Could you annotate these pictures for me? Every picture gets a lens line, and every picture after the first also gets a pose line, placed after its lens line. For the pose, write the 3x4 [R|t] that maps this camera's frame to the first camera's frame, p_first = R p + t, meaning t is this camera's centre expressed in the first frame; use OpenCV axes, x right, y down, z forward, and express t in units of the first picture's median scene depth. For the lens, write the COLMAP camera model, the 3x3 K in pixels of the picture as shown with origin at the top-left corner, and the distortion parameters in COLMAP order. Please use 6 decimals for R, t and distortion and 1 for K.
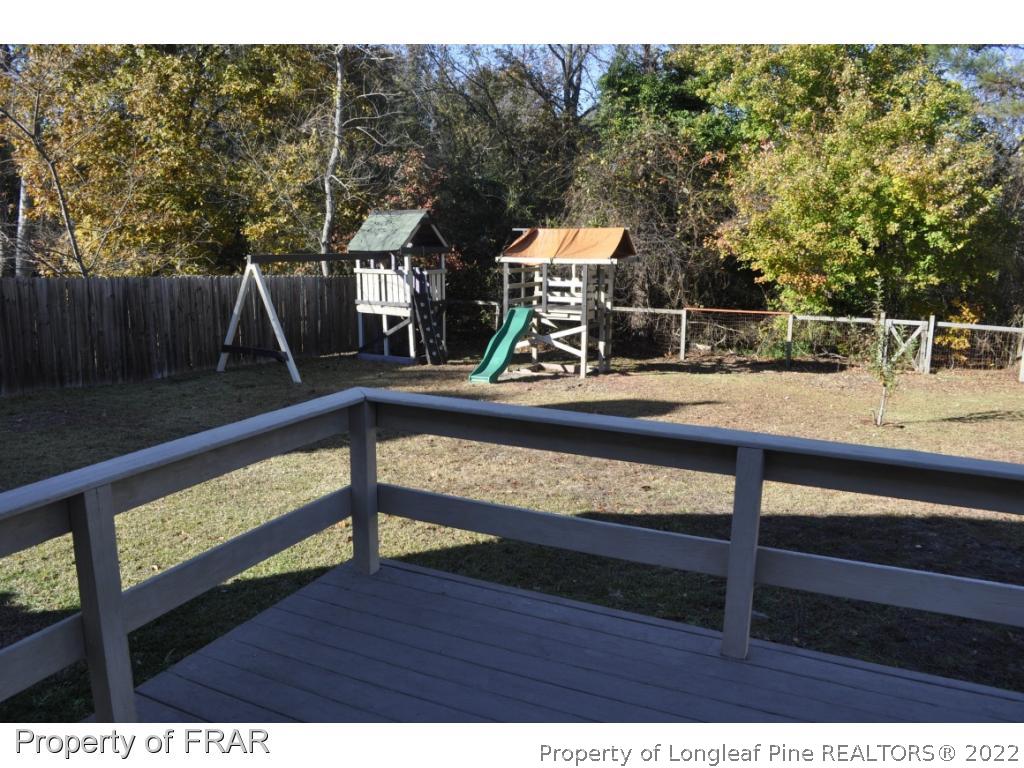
lens RADIAL K [[803.5, 0, 512.0], [0, 803.5, 384.0], [0, 0, 1]] dist [-0.083760, 0.011074]
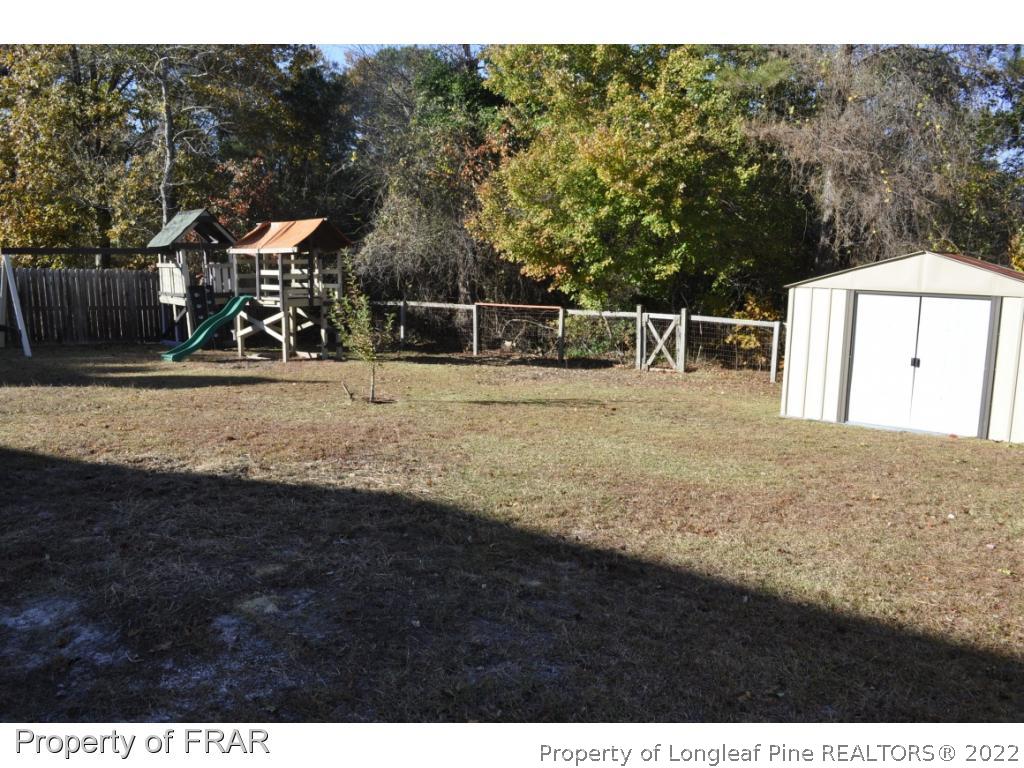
lens RADIAL K [[803.5, 0, 512.0], [0, 803.5, 384.0], [0, 0, 1]] dist [-0.083760, 0.011074]
pose [[0.972914, 0.033207, -0.228769, 0.551115], [-0.039493, 0.998956, -0.022952, 0.030120], [0.227768, 0.031365, 0.973210, 0.045387]]
